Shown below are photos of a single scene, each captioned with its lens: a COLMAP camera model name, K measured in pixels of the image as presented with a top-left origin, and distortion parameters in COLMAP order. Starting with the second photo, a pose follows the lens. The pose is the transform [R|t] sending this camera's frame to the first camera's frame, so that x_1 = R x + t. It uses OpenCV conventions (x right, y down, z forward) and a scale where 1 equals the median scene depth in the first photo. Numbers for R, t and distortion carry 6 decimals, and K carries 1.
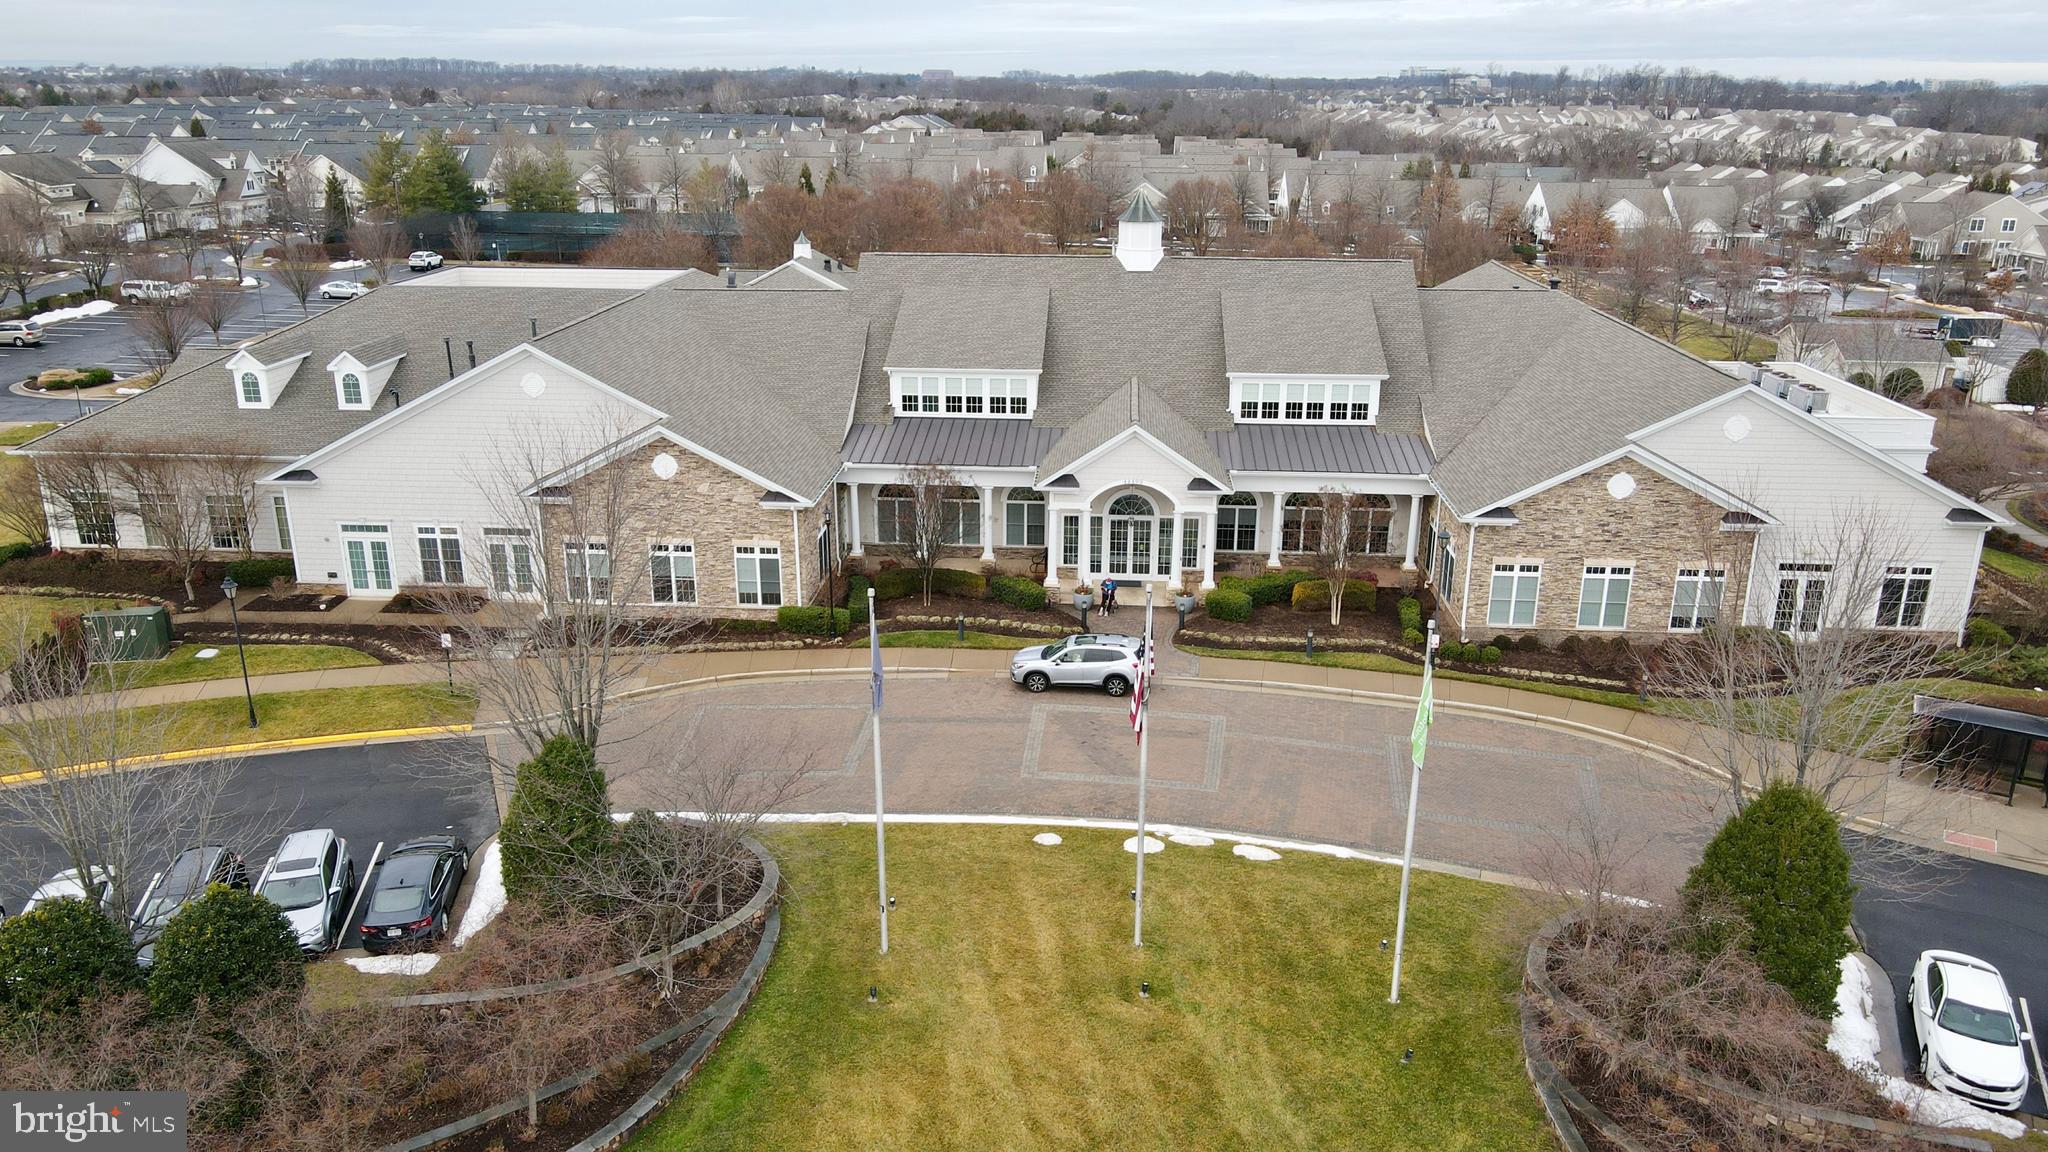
lens RADIAL K [[1517.0, 0, 1025.6], [0, 1517.0, 571.4], [0, 0, 1]] dist [0.001303, 0.021285]
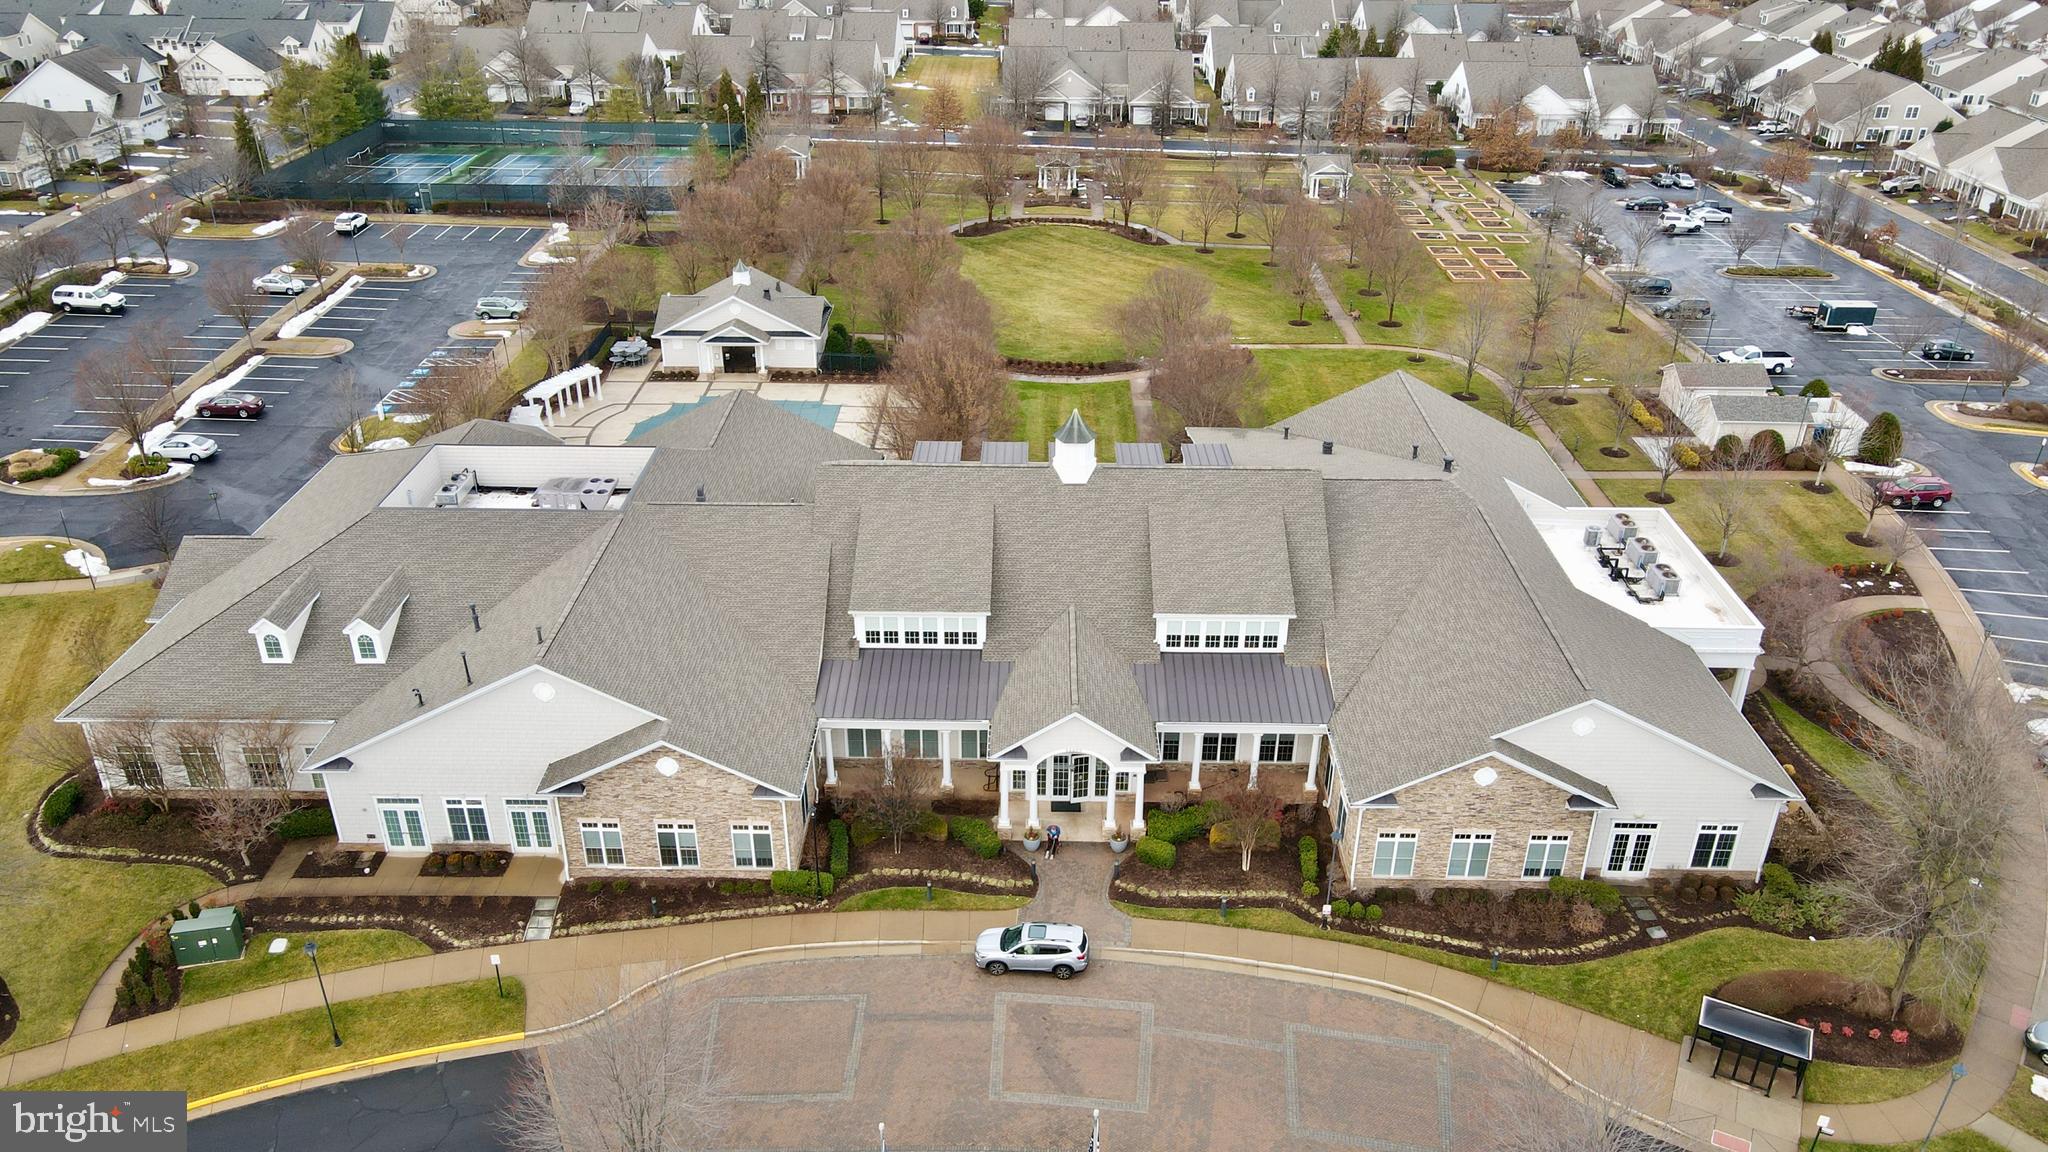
lens RADIAL K [[1517.0, 0, 1025.2], [0, 1517.0, 577.3], [0, 0, 1]] dist [0.001303, 0.021285]
pose [[0.998649, -0.023580, 0.046311, -0.016190], [0.015485, 0.985674, 0.167950, -0.376694], [-0.049608, -0.167006, 0.984707, -0.112096]]
